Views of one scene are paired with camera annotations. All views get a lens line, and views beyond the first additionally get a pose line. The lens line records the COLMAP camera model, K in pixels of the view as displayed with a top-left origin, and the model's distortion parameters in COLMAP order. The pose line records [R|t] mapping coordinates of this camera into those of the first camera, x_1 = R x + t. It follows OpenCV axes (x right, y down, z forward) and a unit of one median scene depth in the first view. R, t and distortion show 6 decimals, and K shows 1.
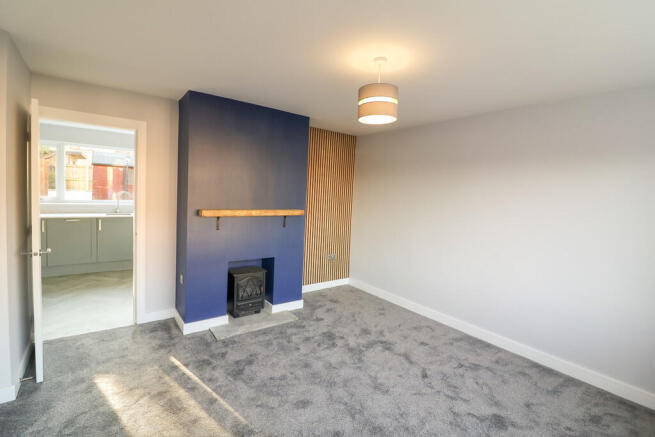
lens RADIAL K [[302.8, 0, 325.7], [0, 302.8, 215.0], [0, 0, 1]] dist [-0.017164, -0.002050]
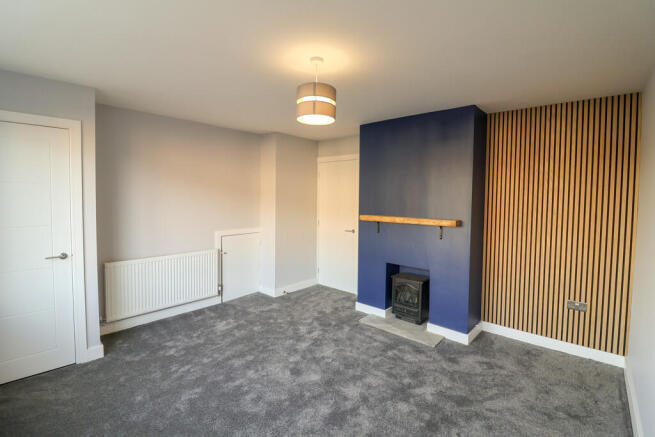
lens RADIAL K [[302.8, 0, 326.0], [0, 302.8, 213.7], [0, 0, 1]] dist [-0.017164, -0.002050]
pose [[0.193430, 0.015289, -0.980995, 0.737086], [-0.077540, 0.996989, 0.000250, -0.008860], [0.978045, 0.076018, 0.194033, 0.547213]]
